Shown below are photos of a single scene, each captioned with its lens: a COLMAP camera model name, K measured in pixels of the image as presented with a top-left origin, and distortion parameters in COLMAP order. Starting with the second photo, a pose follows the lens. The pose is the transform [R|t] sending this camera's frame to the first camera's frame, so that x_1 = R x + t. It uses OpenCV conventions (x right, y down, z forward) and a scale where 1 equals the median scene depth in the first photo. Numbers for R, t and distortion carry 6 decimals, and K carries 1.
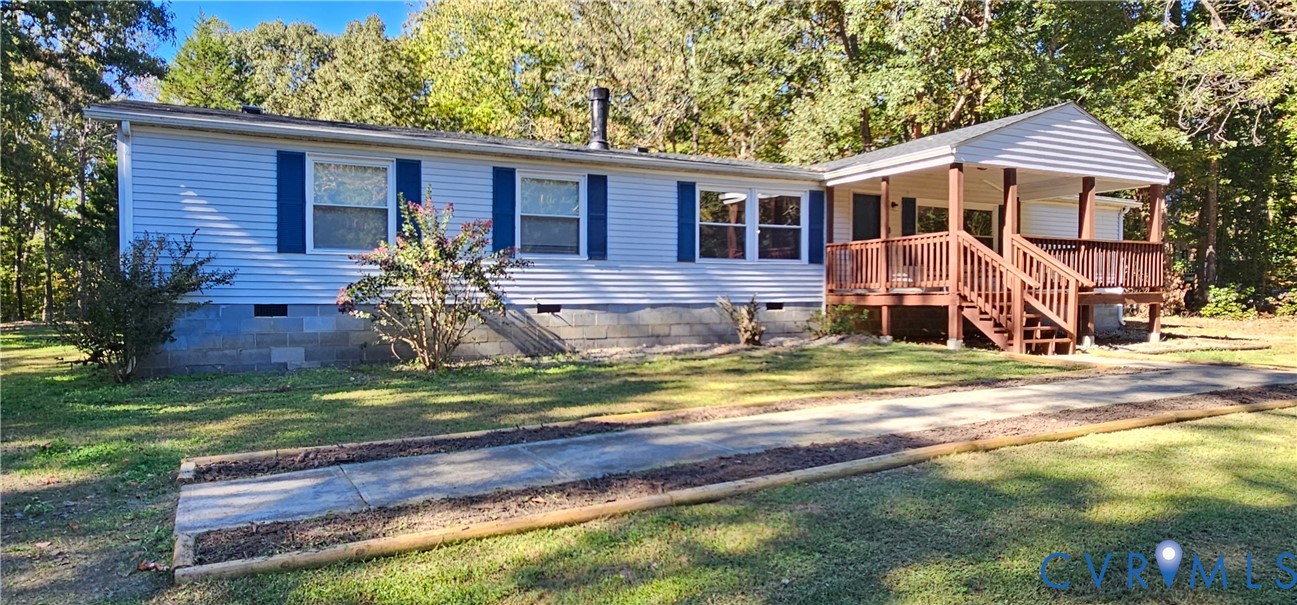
lens RADIAL K [[782.8, 0, 618.8], [0, 782.8, 324.4], [0, 0, 1]] dist [-0.004034, 0.009209]
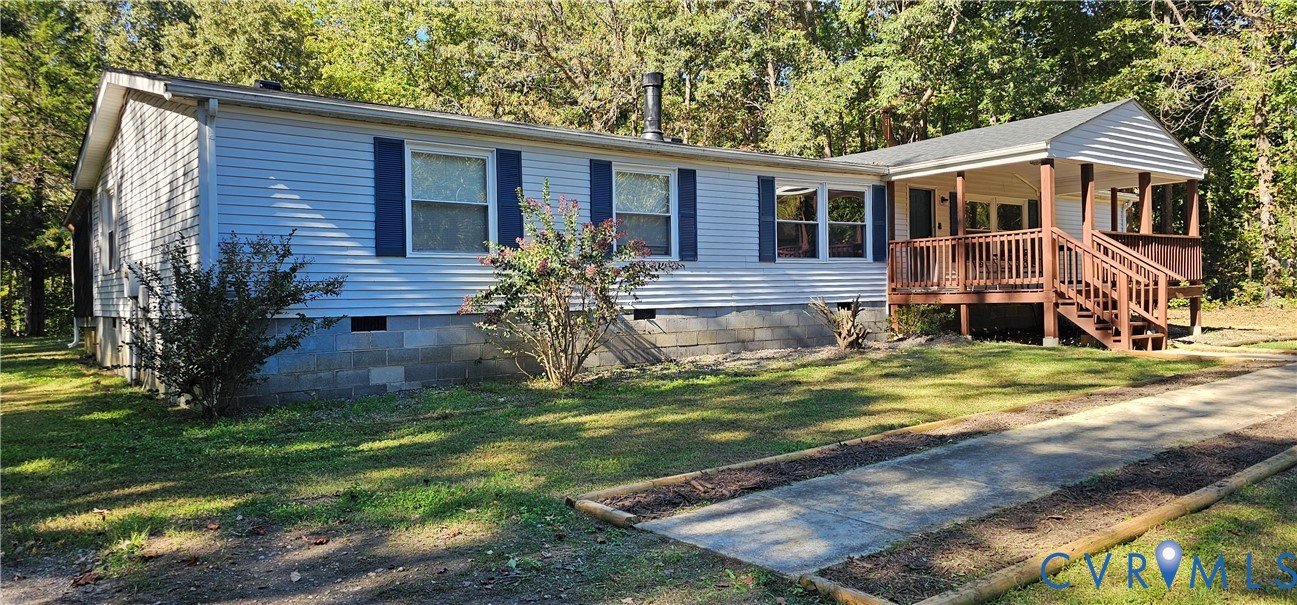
lens RADIAL K [[868.3, 0, 638.4], [0, 868.3, 297.7], [0, 0, 1]] dist [0.065500, -0.004854]
pose [[0.981615, -0.017584, 0.190061, -0.281658], [0.023934, 0.999227, -0.031171, -0.008126], [-0.189366, 0.035147, 0.981277, 0.008161]]
